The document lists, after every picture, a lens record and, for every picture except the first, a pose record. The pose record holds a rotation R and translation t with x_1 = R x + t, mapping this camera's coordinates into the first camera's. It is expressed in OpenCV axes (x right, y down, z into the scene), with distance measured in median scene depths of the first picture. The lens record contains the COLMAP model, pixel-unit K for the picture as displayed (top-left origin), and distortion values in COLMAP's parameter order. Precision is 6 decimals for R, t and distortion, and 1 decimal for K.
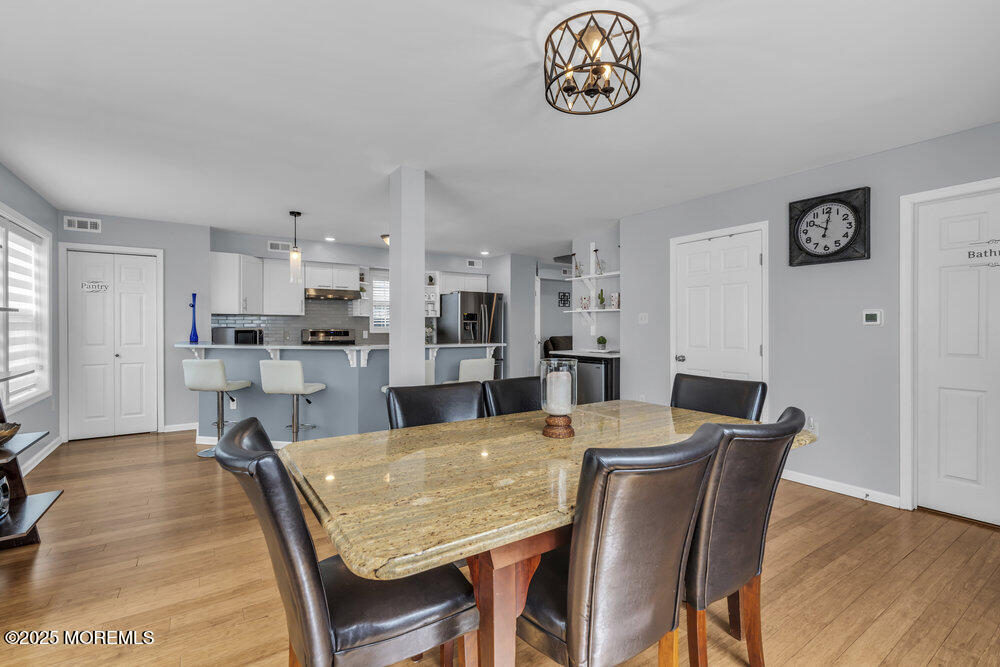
lens RADIAL K [[448.6, 0, 498.7], [0, 448.6, 329.2], [0, 0, 1]] dist [-0.010770, 0.004700]
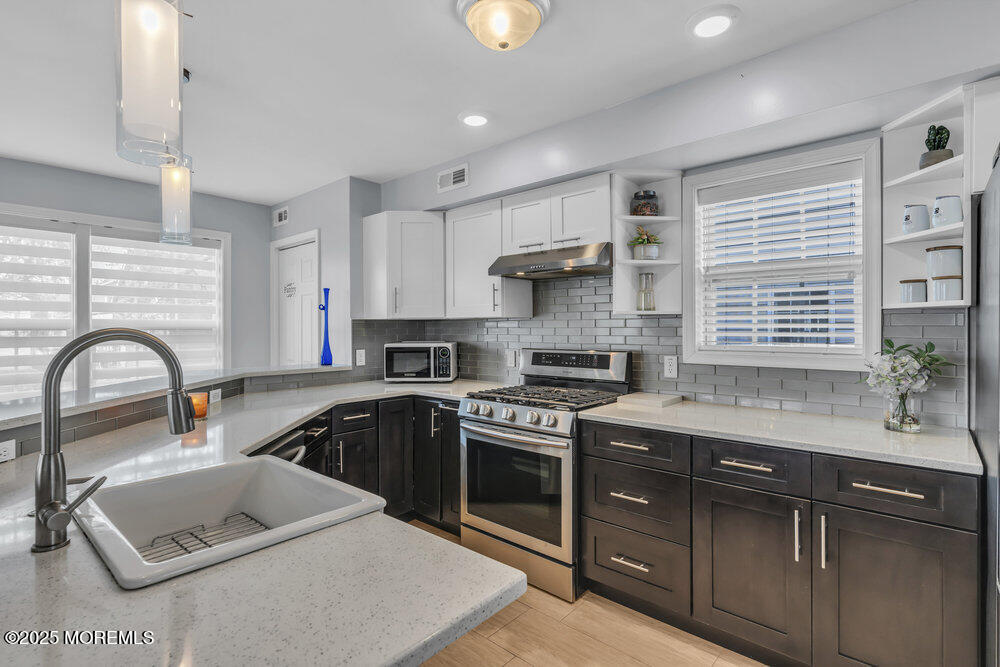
lens RADIAL K [[485.1, 0, 497.8], [0, 485.1, 329.2], [0, 0, 1]] dist [-0.001354, 0.000323]
pose [[0.247465, -0.001898, -0.968895, 0.032923], [-0.004643, 0.999984, -0.003145, -0.016001], [0.968886, 0.005277, 0.247452, 0.805208]]
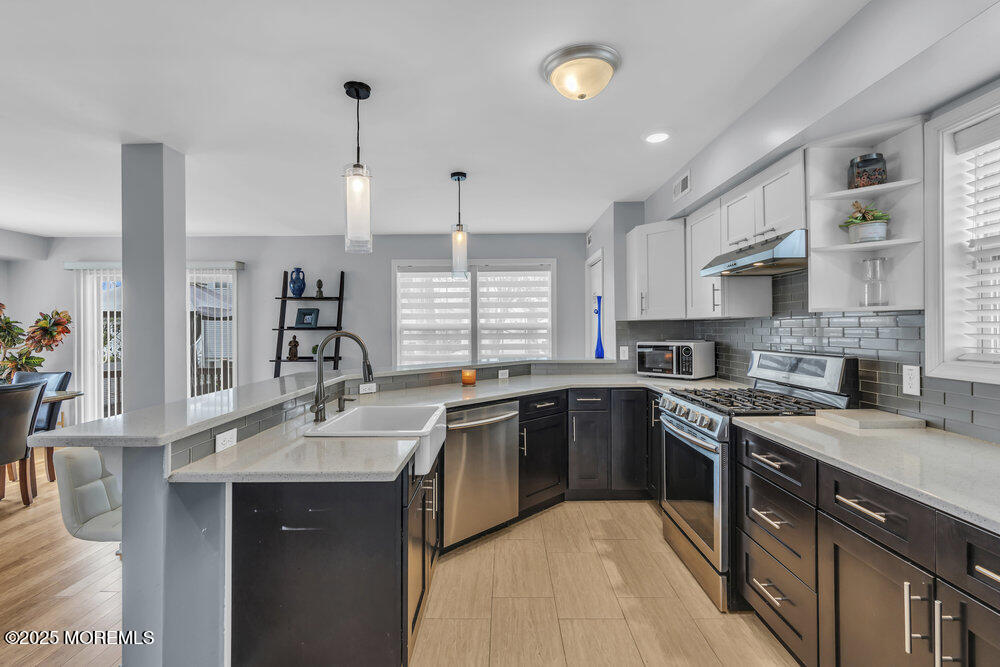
lens RADIAL K [[448.6, 0, 498.7], [0, 448.6, 329.2], [0, 0, 1]] dist [-0.010770, 0.004700]
pose [[-0.563143, 0.003797, -0.826351, 0.051472], [-0.000187, 0.999989, 0.004721, -0.019371], [0.826360, 0.002813, -0.563136, 0.980448]]
